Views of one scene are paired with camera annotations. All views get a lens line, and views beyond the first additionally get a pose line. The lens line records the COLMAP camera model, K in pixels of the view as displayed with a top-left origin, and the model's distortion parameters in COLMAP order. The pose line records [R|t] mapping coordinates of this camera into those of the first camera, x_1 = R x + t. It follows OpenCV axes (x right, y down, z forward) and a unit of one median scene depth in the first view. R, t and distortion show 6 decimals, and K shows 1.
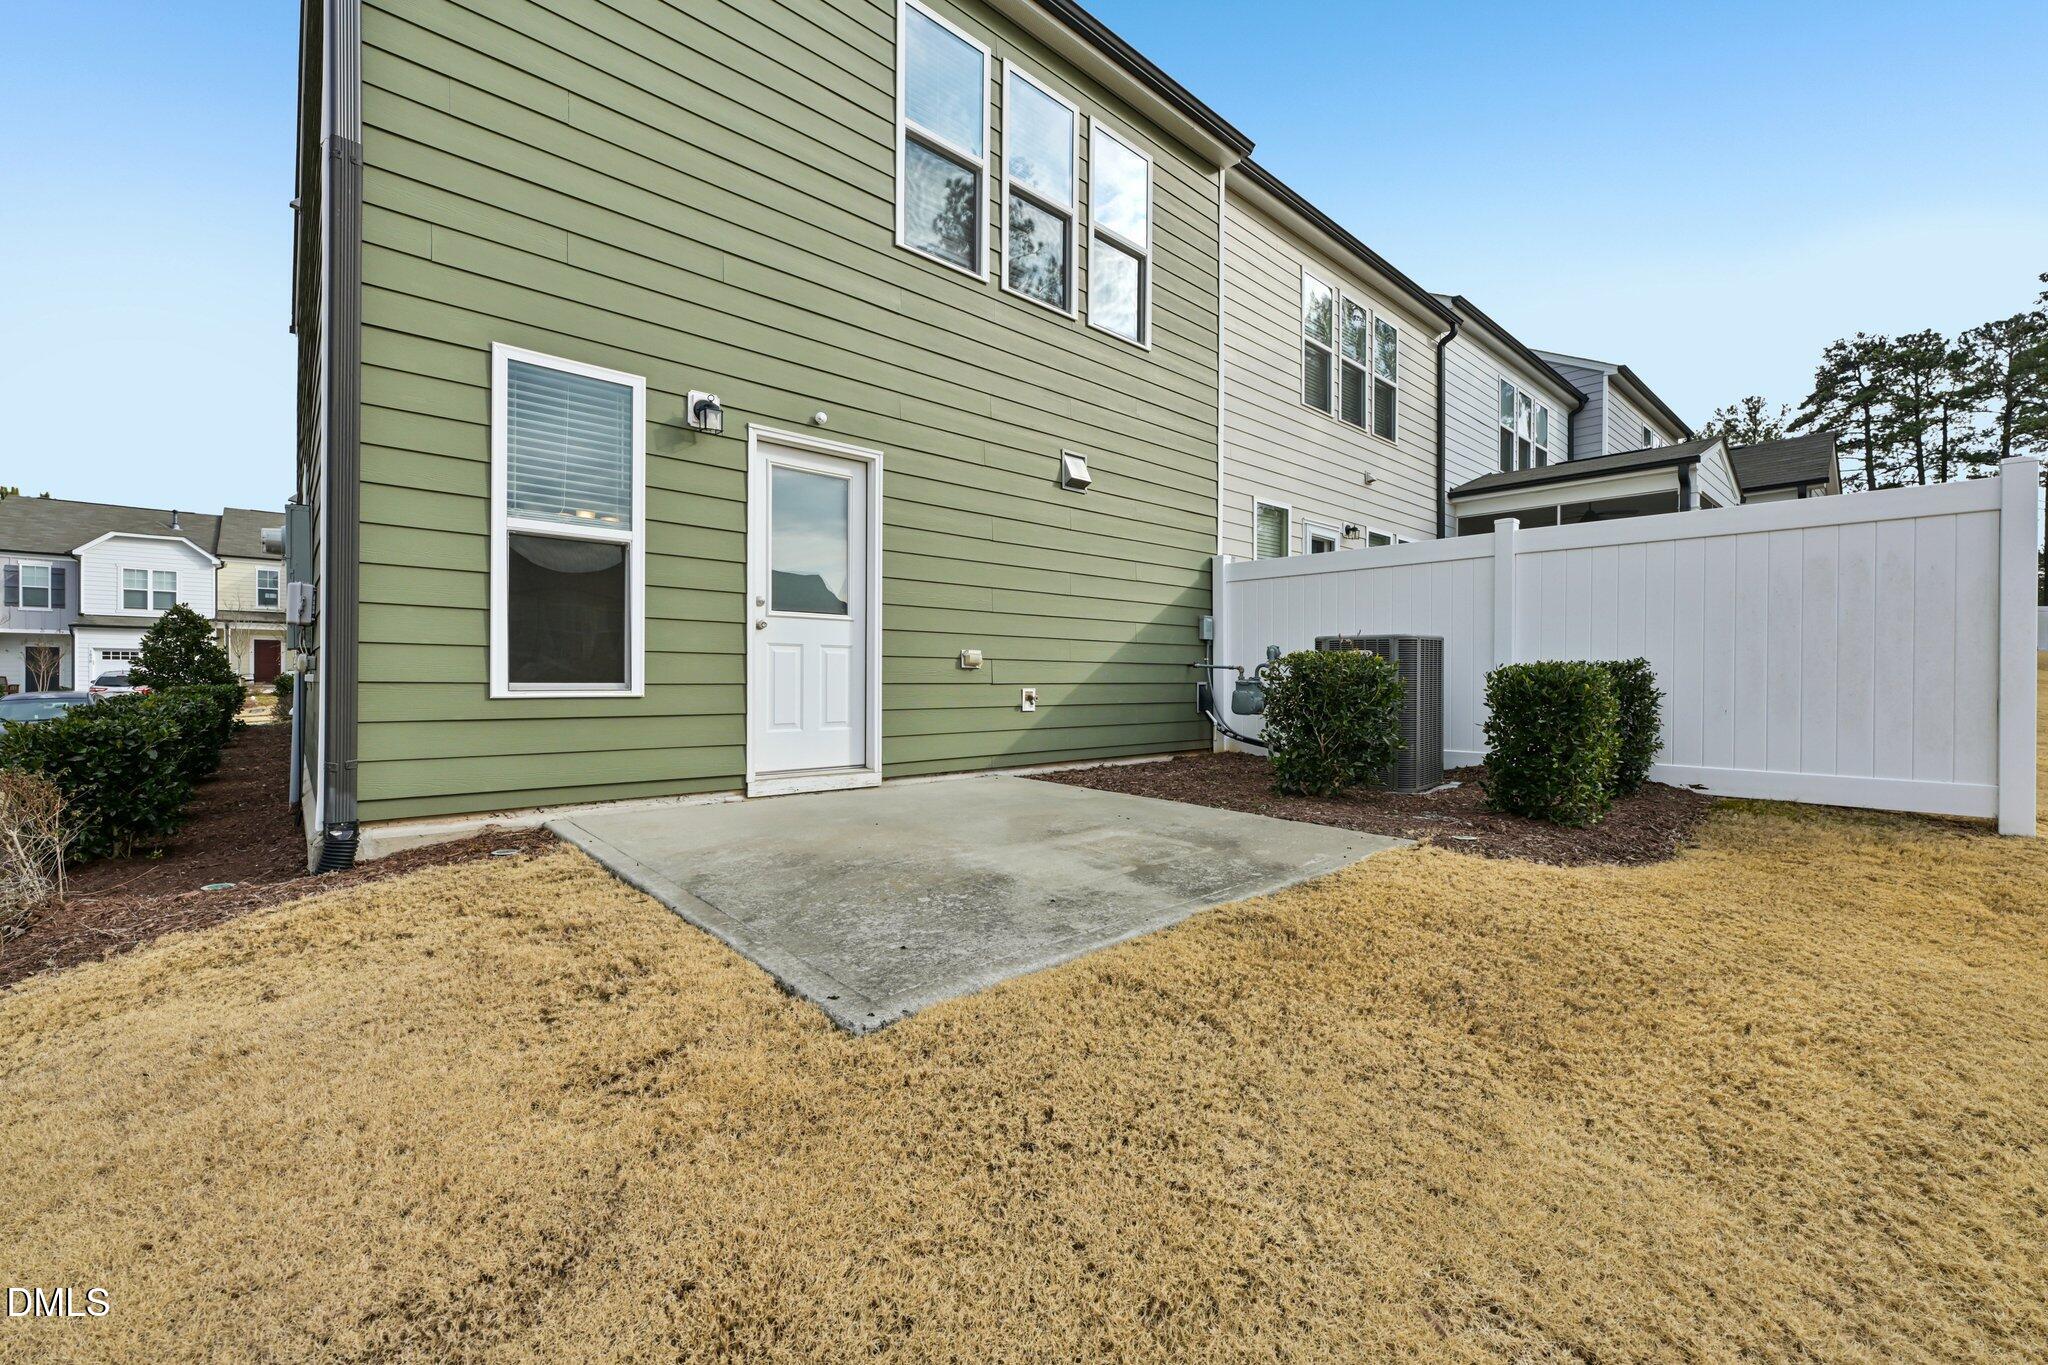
lens RADIAL K [[820.1, 0, 1016.7], [0, 820.1, 678.9], [0, 0, 1]] dist [-0.002232, 0.000253]
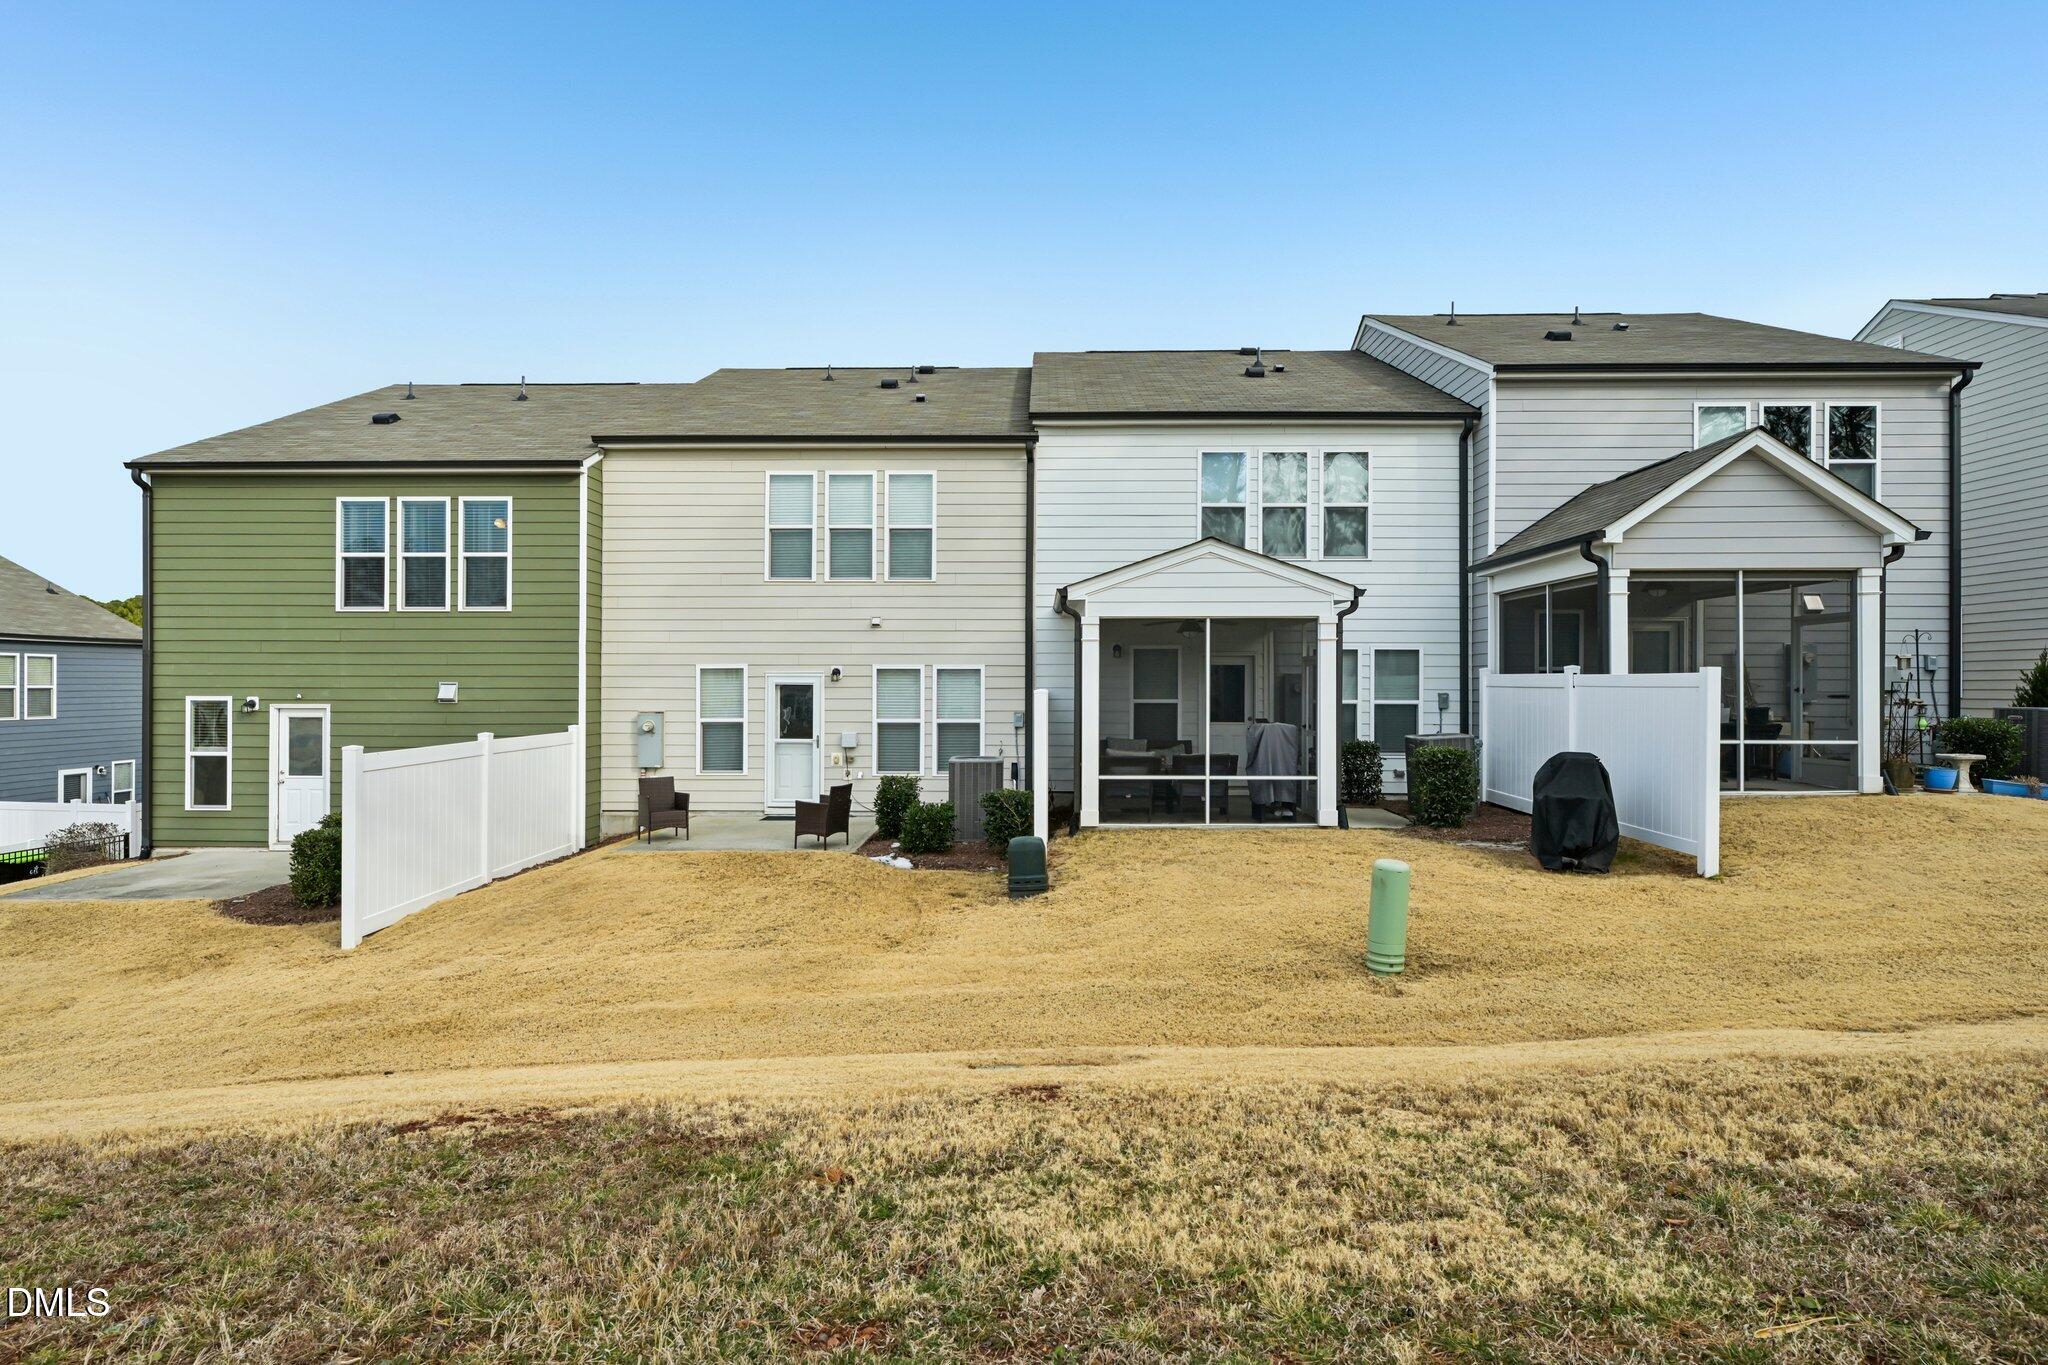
lens RADIAL K [[988.1, 0, 1035.1], [0, 988.1, 679.6], [0, 0, 1]] dist [-0.001697, 0.000159]
pose [[0.734493, -0.006591, -0.678585, 2.705371], [0.001999, 0.999970, -0.007548, -0.276366], [0.678614, 0.004187, 0.734484, 0.270717]]
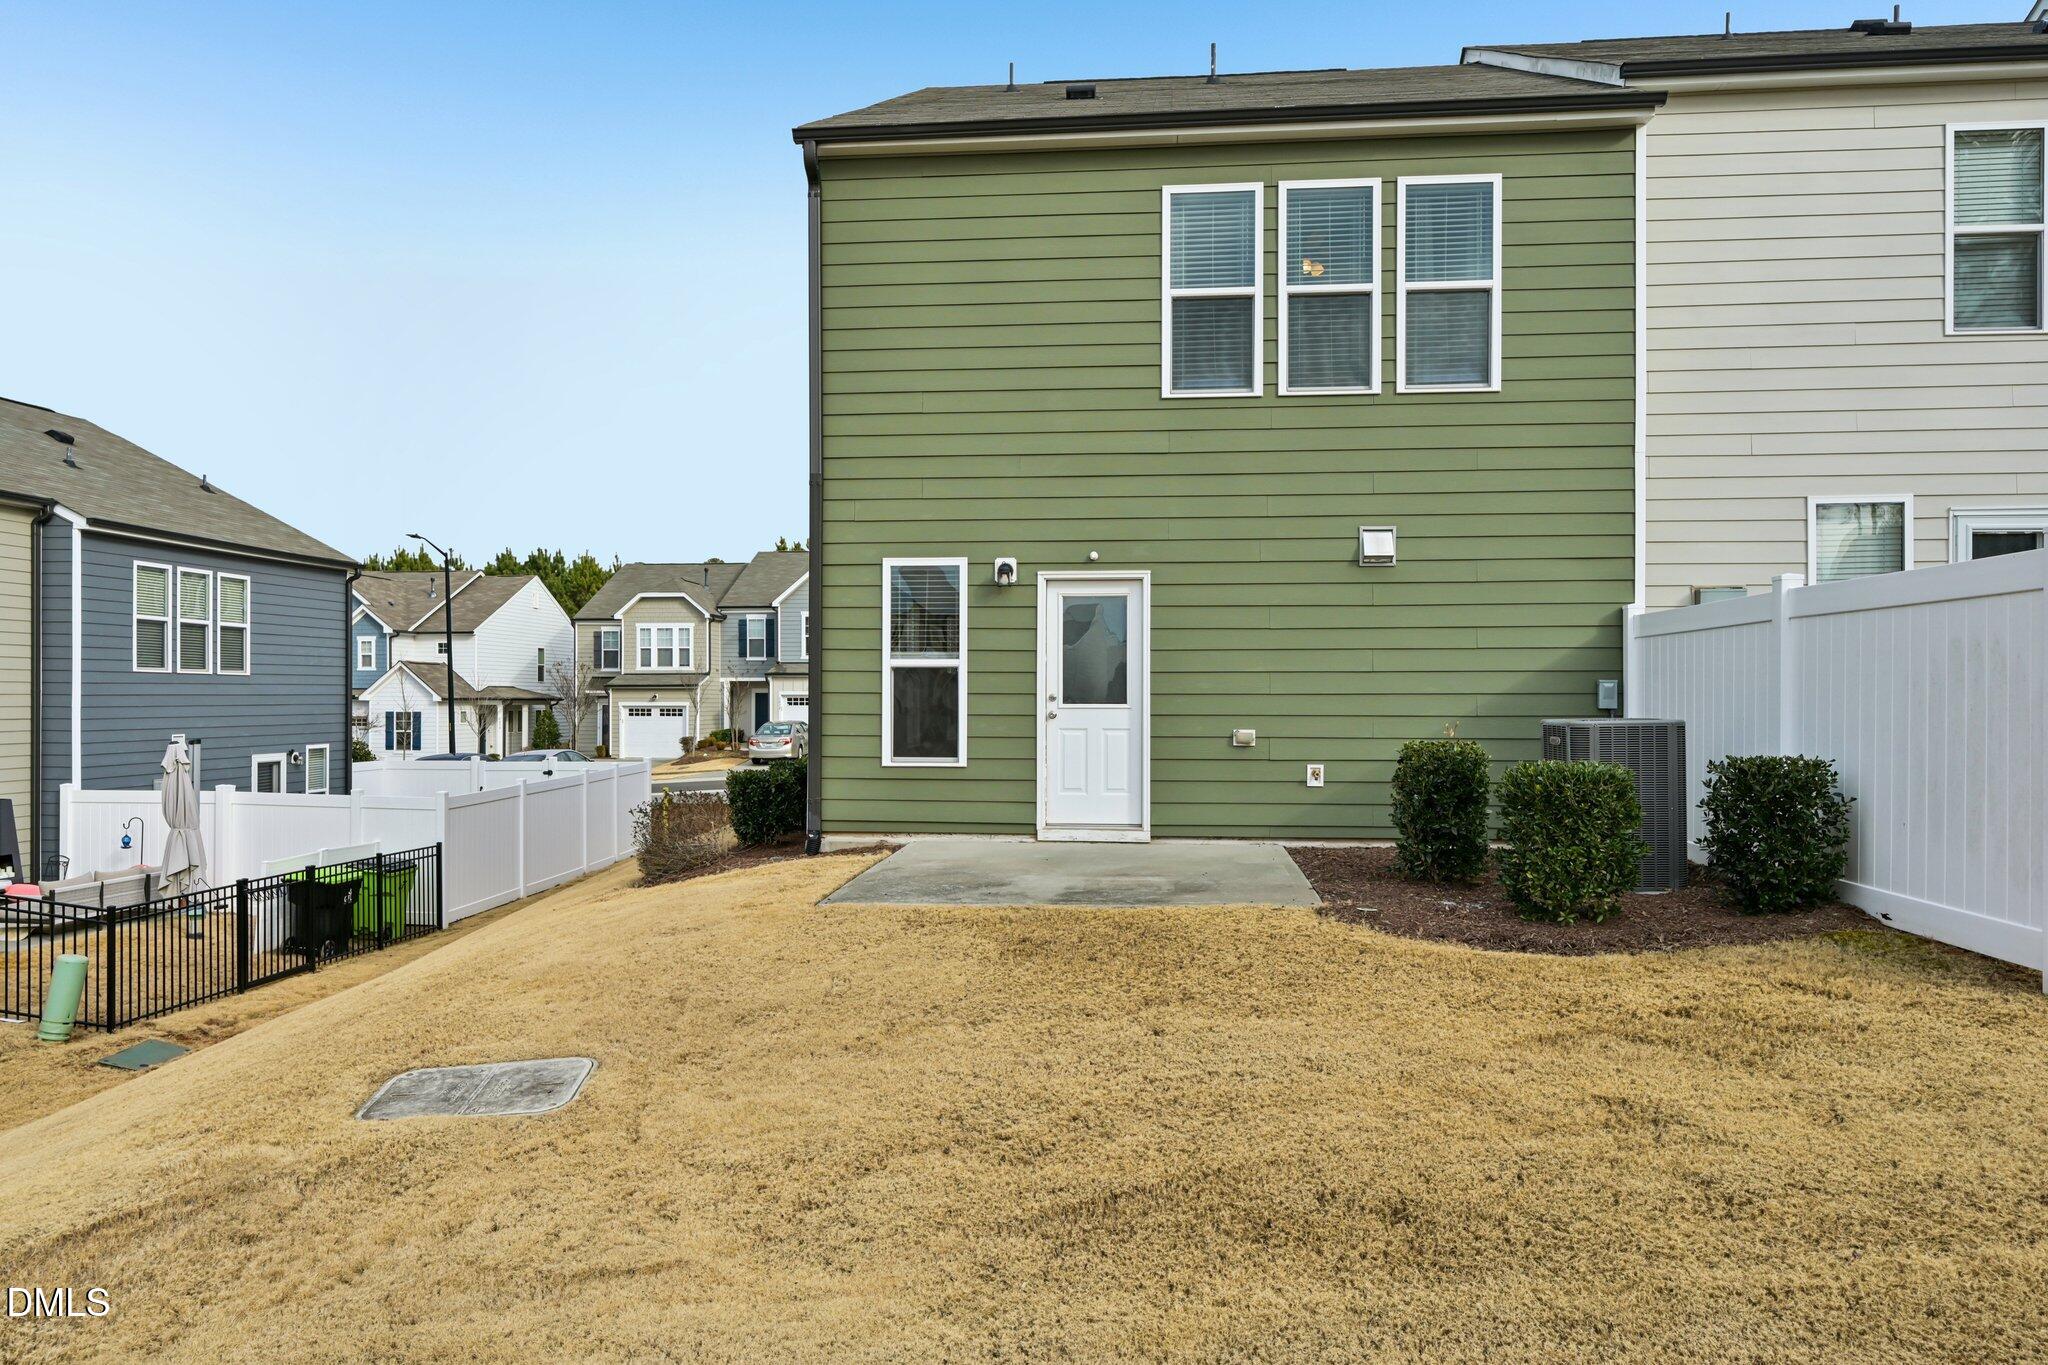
lens RADIAL K [[1362.4, 0, 1010.0], [0, 1362.4, 690.3], [0, 0, 1]] dist [-0.001369, -0.005070]
pose [[0.676240, -0.009442, -0.736621, 1.030483], [0.002164, 0.999939, -0.010831, -0.065201], [0.736678, 0.005731, 0.676219, -0.459544]]
